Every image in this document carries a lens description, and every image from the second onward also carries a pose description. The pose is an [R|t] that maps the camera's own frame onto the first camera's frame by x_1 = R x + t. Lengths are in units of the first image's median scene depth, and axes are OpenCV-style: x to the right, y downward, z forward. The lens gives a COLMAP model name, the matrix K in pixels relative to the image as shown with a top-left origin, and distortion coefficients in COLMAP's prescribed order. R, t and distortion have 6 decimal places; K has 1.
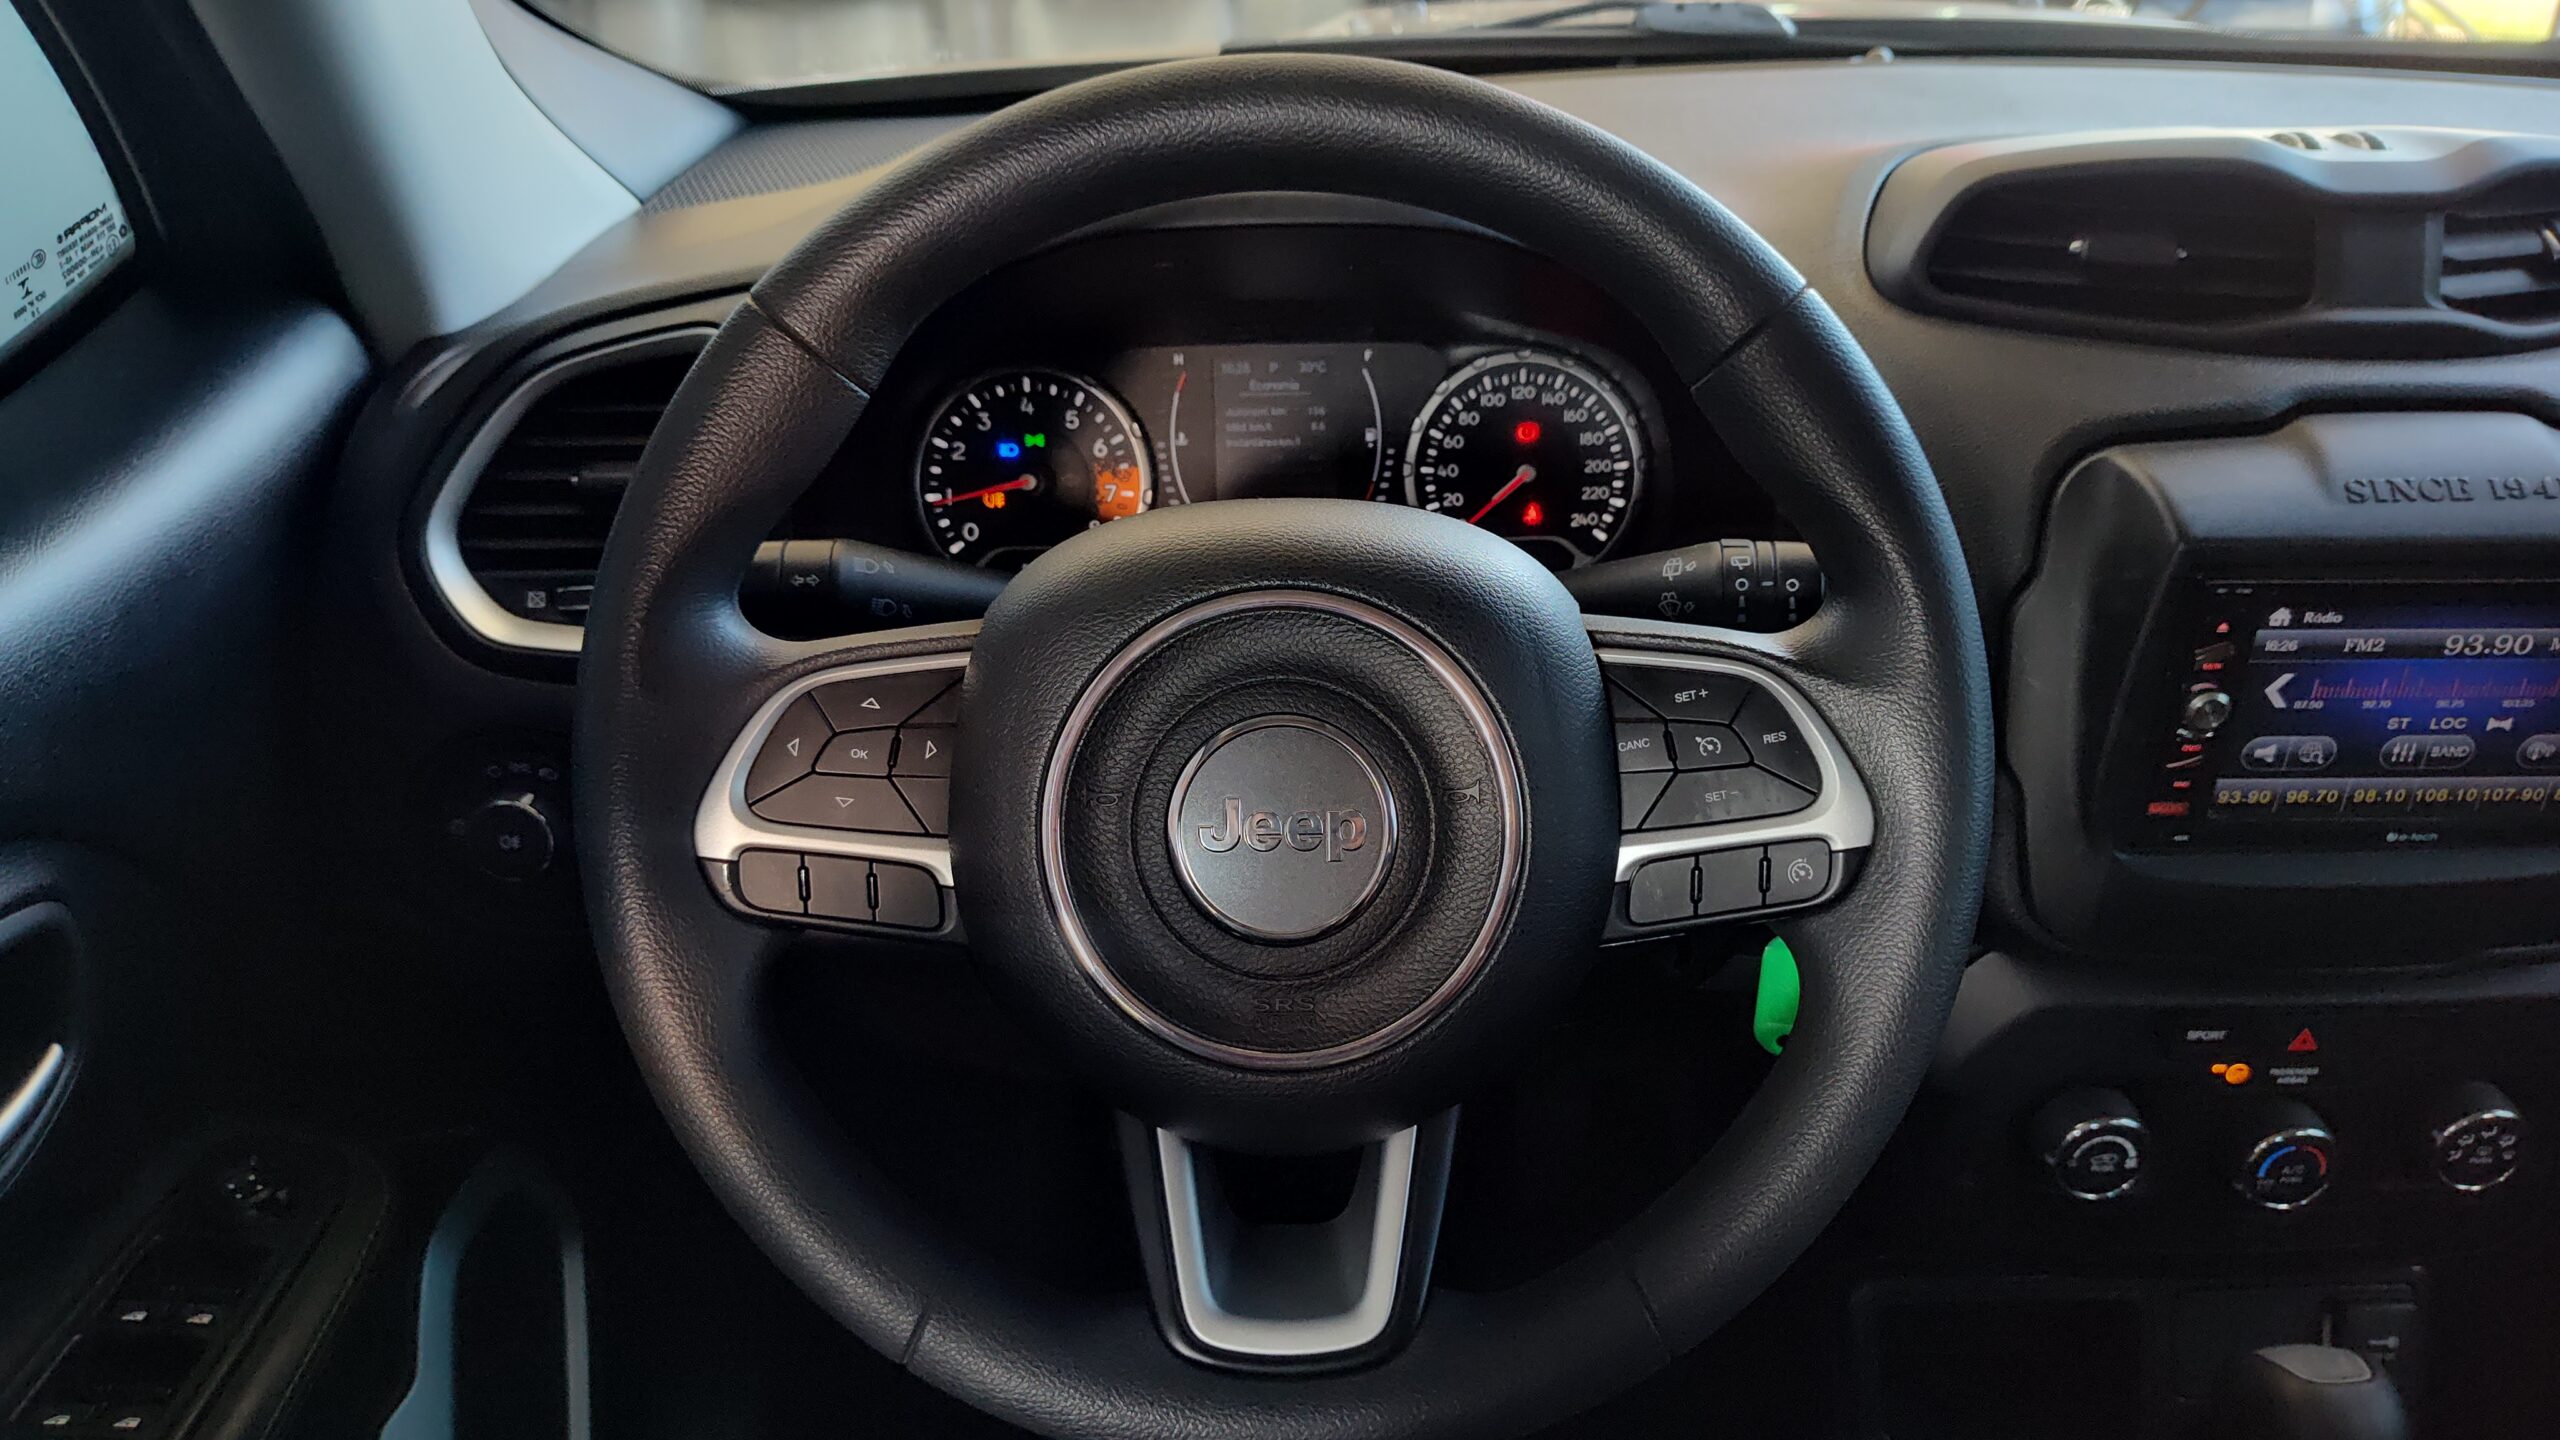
lens RADIAL K [[1777.0, 0, 1288.3], [0, 1777.0, 707.1], [0, 0, 1]] dist [0.035459, -0.075907]
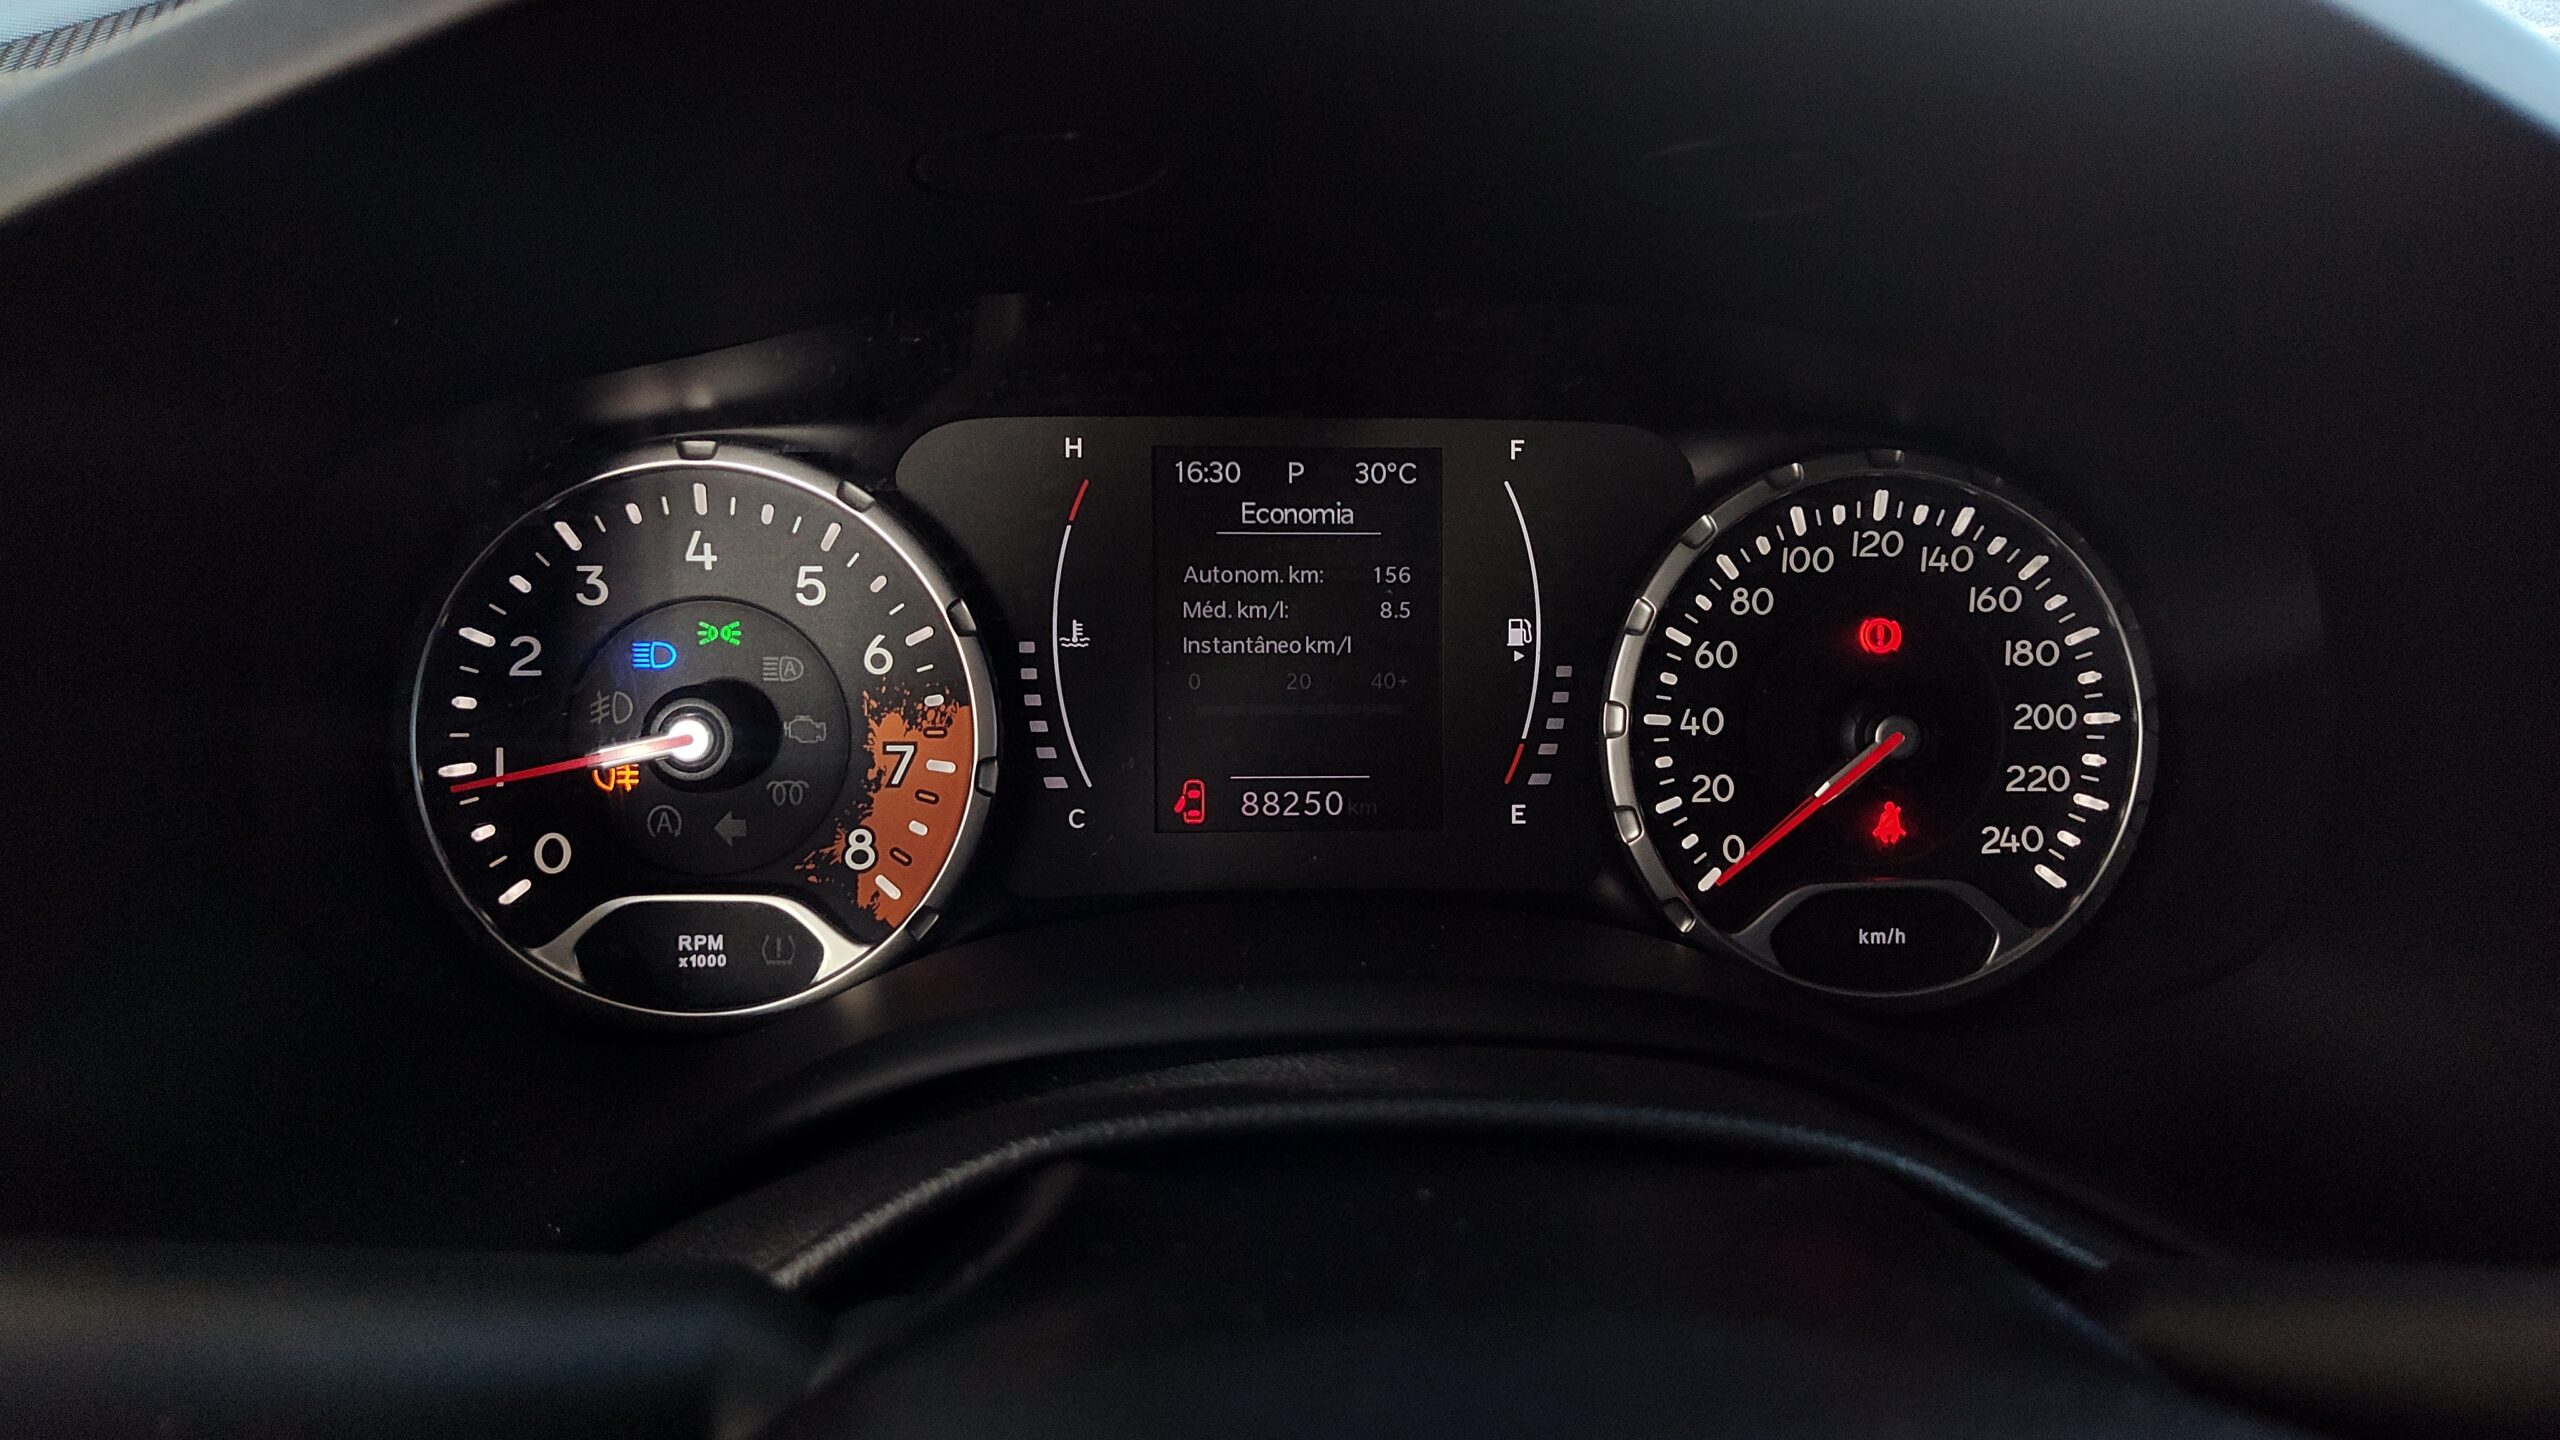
lens RADIAL K [[1844.5, 0, 1280.0], [0, 1844.5, 720.0], [0, 0, 1]] dist [0.007689, 0.003593]
pose [[0.997889, 0.016227, 0.062890, -0.039449], [-0.012781, 0.998414, -0.054822, -0.108565], [-0.063679, 0.053903, 0.996514, 0.569482]]
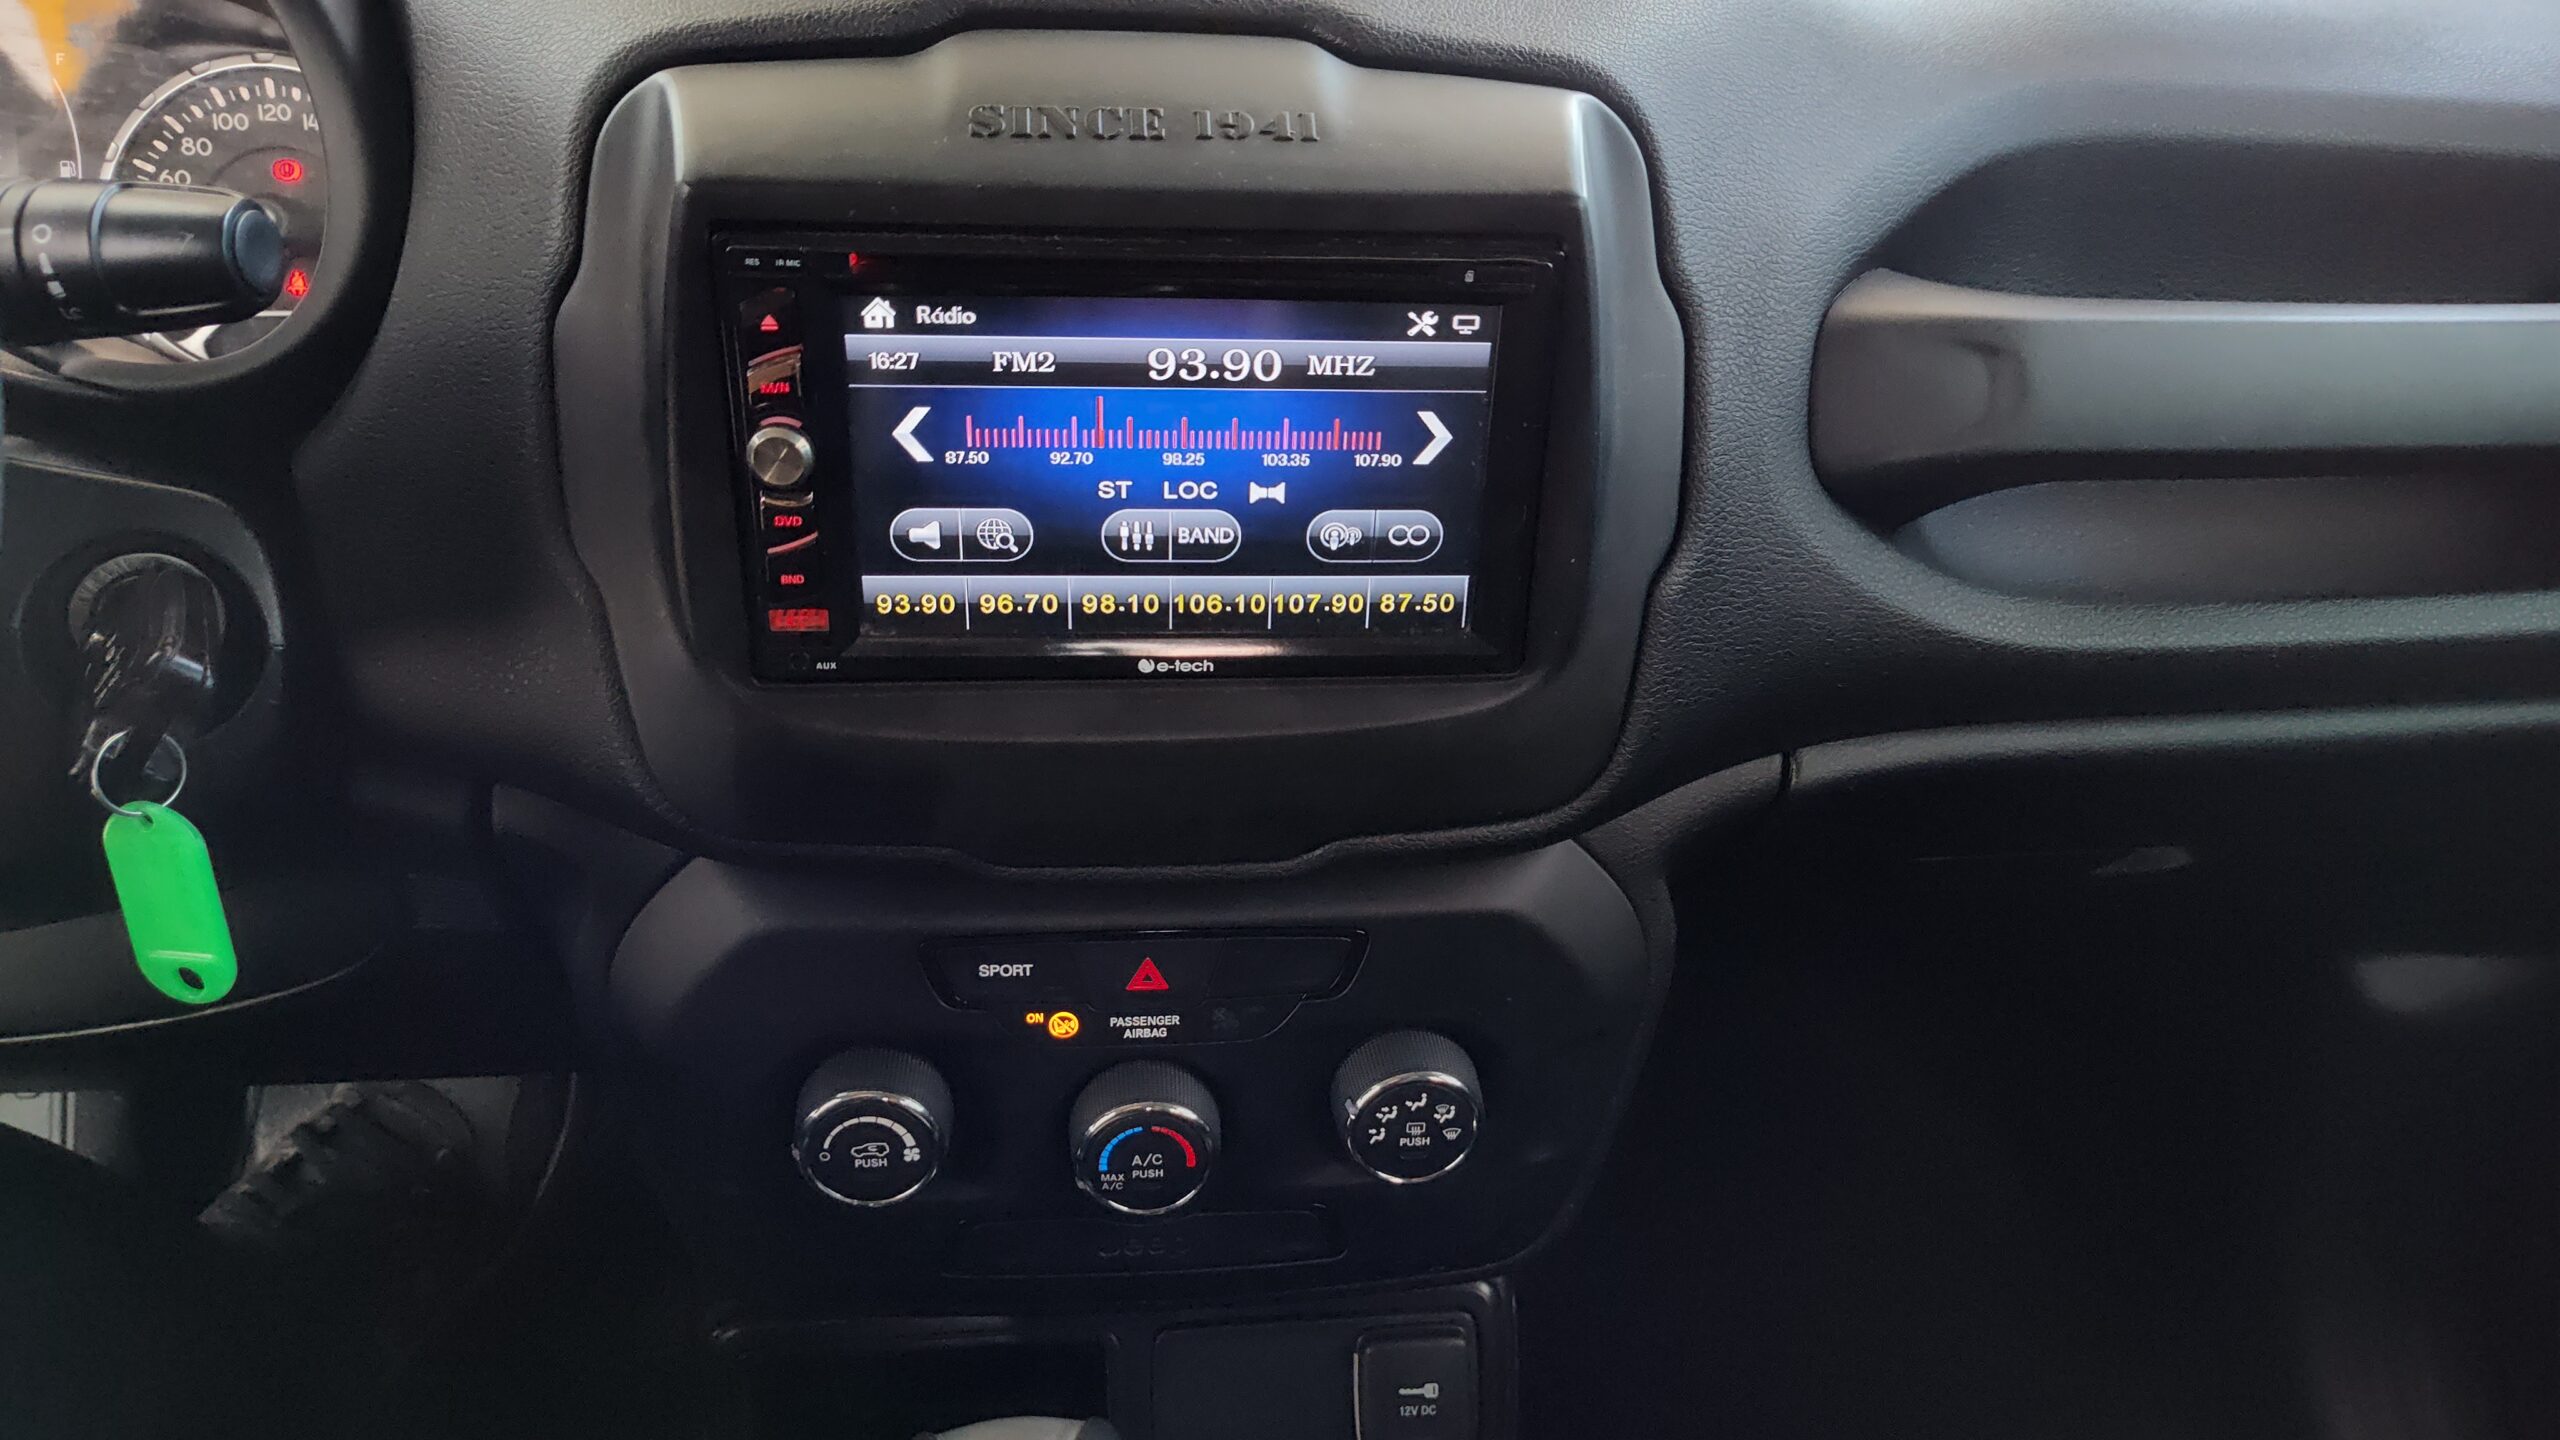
lens RADIAL K [[1786.7, 0, 1287.2], [0, 1786.7, 721.8], [0, 0, 1]] dist [-0.001671, -0.007615]
pose [[0.994444, -0.001471, 0.105258, 0.465722], [0.002471, 0.999953, -0.009373, 0.078265], [-0.105239, 0.009581, 0.994401, 0.241178]]
